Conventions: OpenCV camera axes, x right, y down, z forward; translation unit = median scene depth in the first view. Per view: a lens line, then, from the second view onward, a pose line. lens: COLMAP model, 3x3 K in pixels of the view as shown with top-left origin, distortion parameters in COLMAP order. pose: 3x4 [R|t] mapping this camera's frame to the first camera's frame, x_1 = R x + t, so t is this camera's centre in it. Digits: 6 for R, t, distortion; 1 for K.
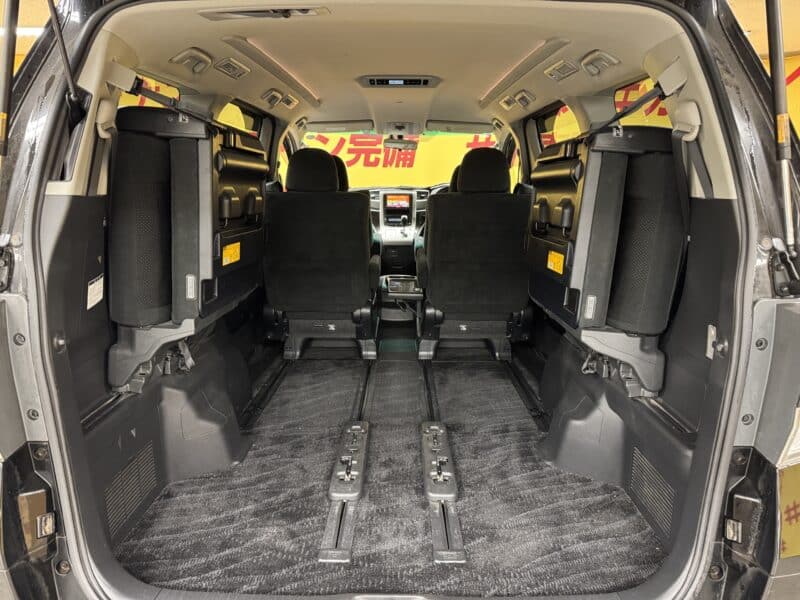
lens RADIAL K [[562.5, 0, 402.1], [0, 562.5, 303.4], [0, 0, 1]] dist [0.014019, -0.021348]
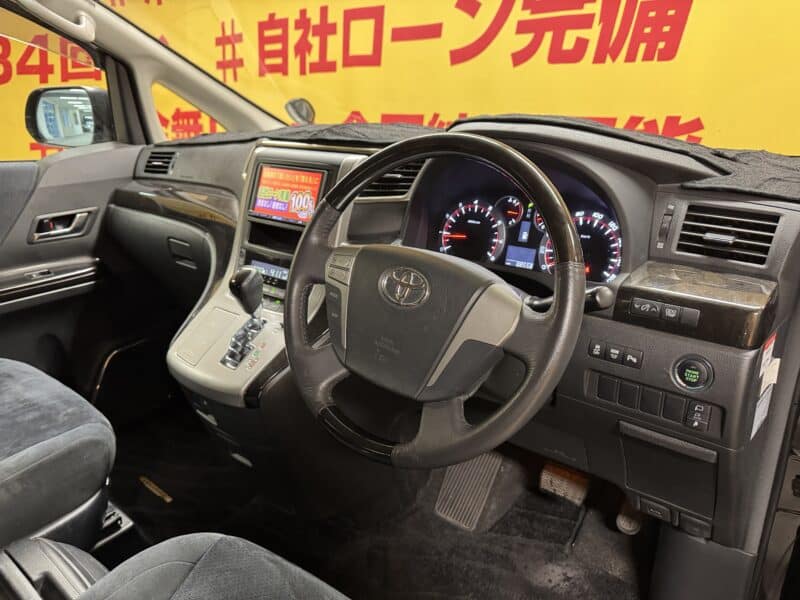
lens RADIAL K [[562.5, 0, 402.1], [0, 562.5, 303.4], [0, 0, 1]] dist [0.014019, -0.021348]
pose [[0.785612, 0.206388, -0.583282, 0.551712], [-0.123165, 0.976024, 0.179467, -0.560306], [0.606337, -0.069152, 0.792195, 2.526167]]
